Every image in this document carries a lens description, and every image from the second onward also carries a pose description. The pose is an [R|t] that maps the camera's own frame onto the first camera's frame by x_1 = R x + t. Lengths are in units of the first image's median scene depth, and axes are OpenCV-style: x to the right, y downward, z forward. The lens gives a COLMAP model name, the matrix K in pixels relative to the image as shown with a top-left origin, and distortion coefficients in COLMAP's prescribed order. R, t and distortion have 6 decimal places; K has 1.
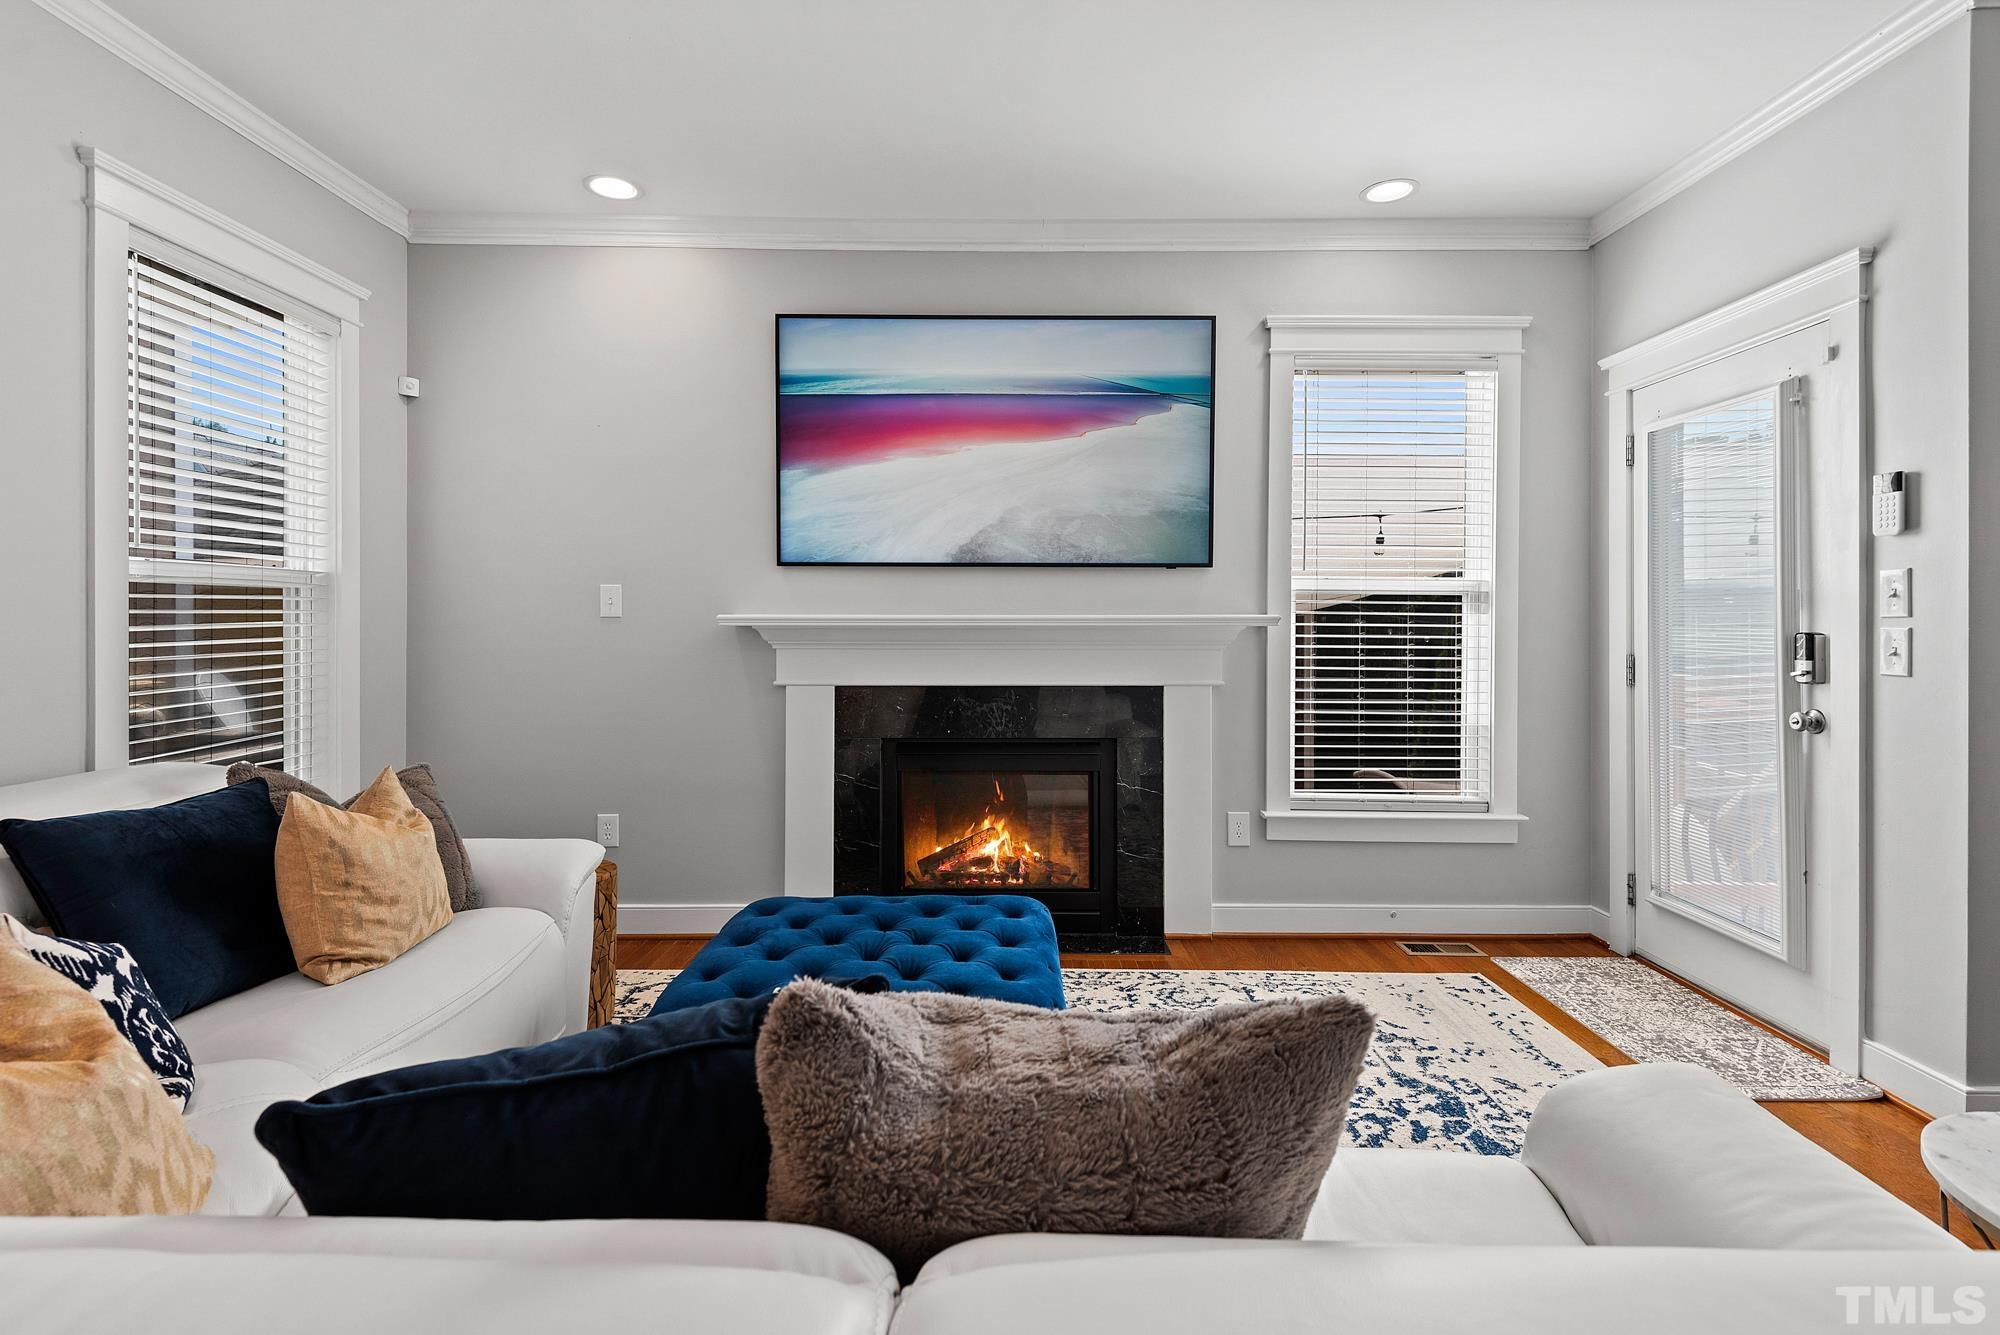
lens RADIAL K [[915.0, 0, 980.1], [0, 915.0, 633.1], [0, 0, 1]] dist [0.024229, -0.013653]
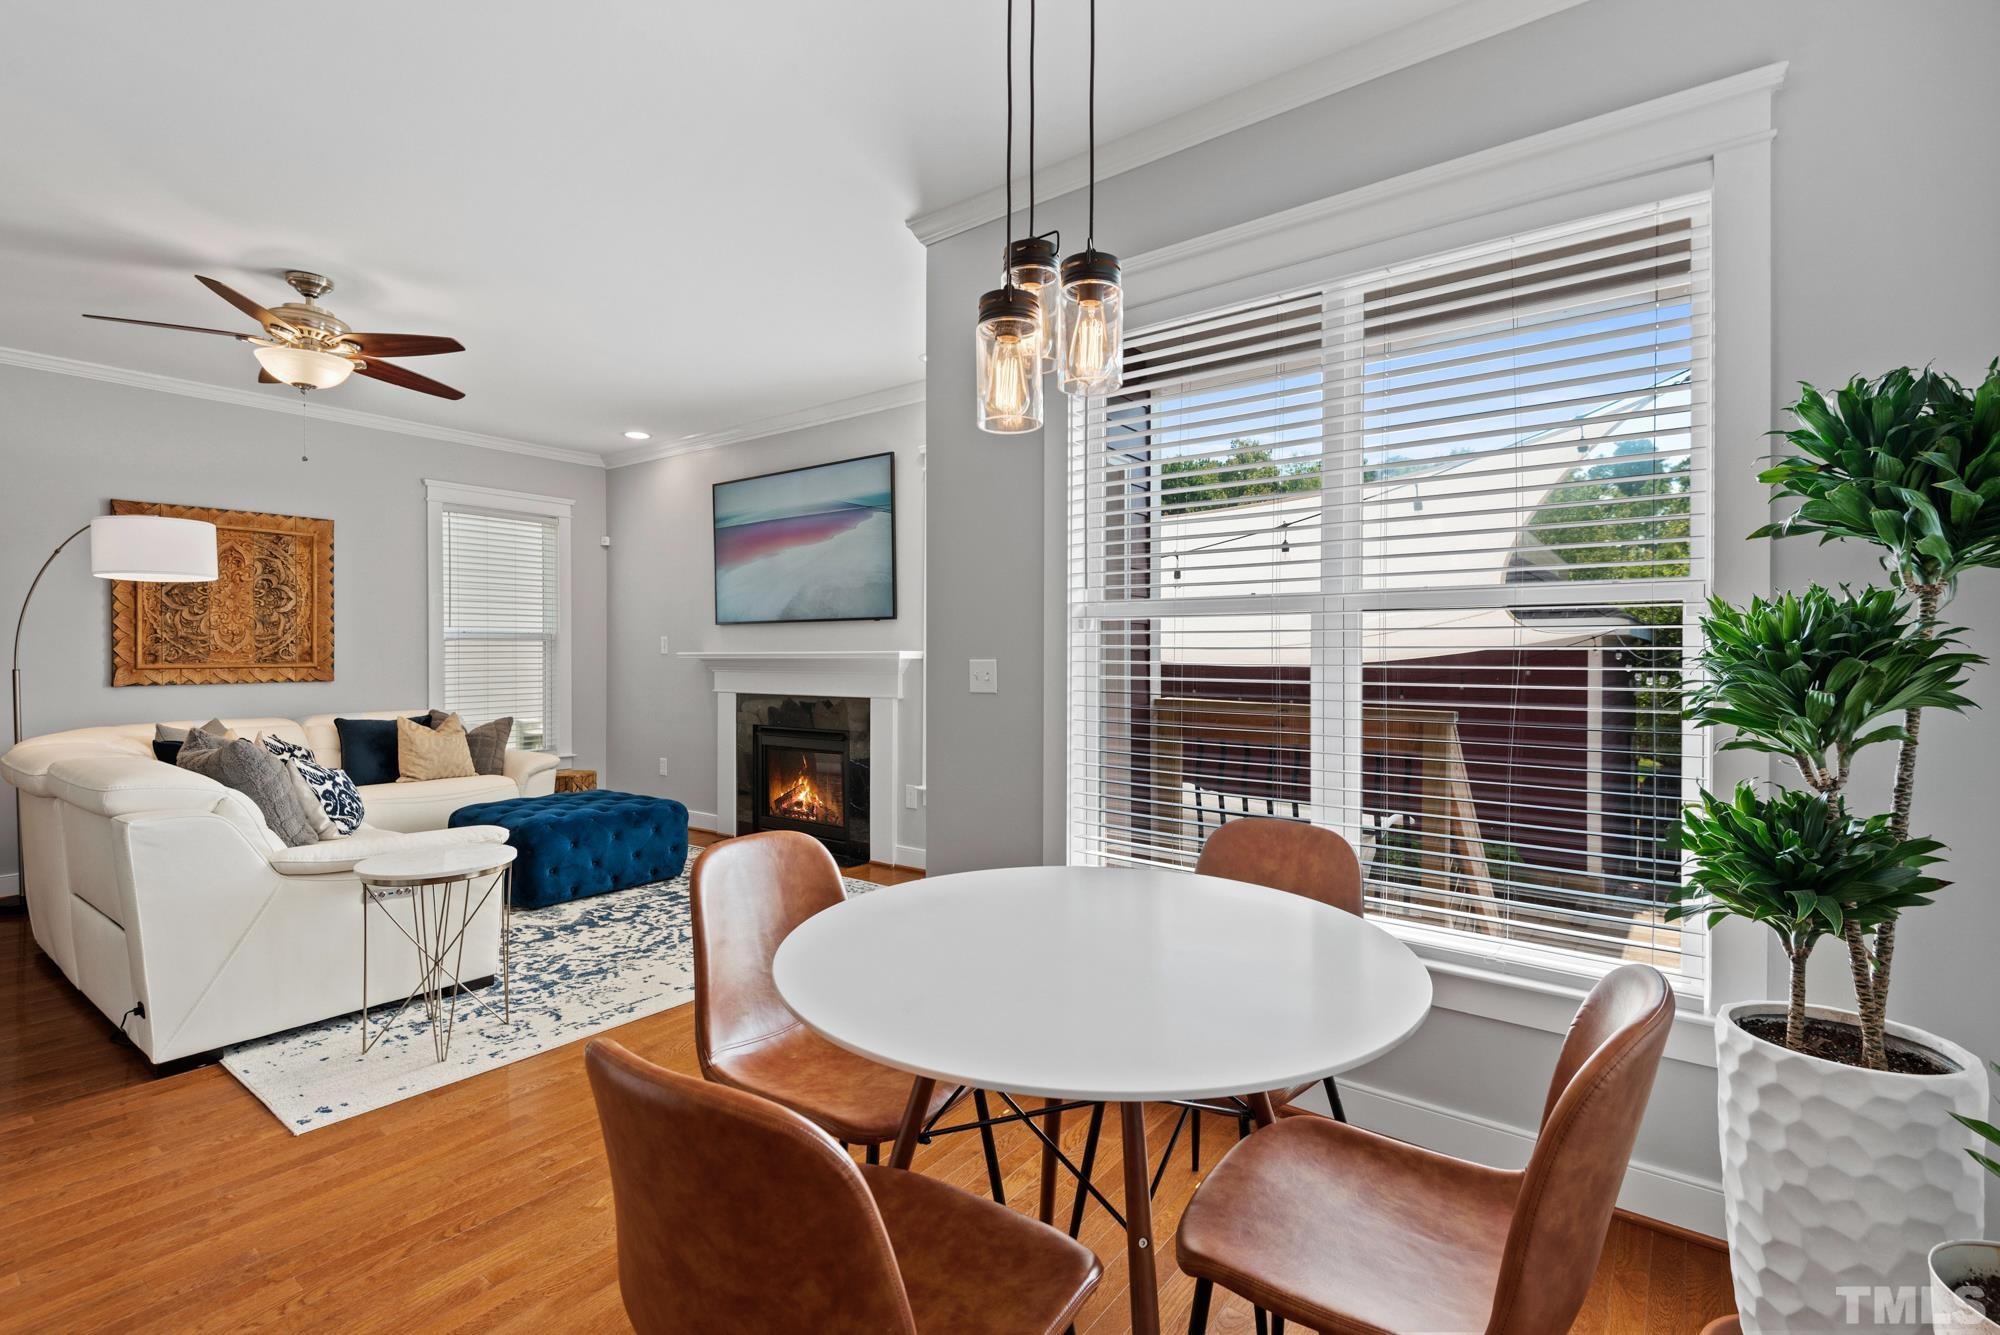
lens RADIAL K [[915.0, 0, 1011.4], [0, 915.0, 664.9], [0, 0, 1]] dist [0.024229, -0.013653]
pose [[0.797891, 0.002476, -0.602796, 1.307917], [-0.006755, 0.999966, -0.004833, 0.008778], [0.602764, 0.007928, 0.797880, -0.070834]]
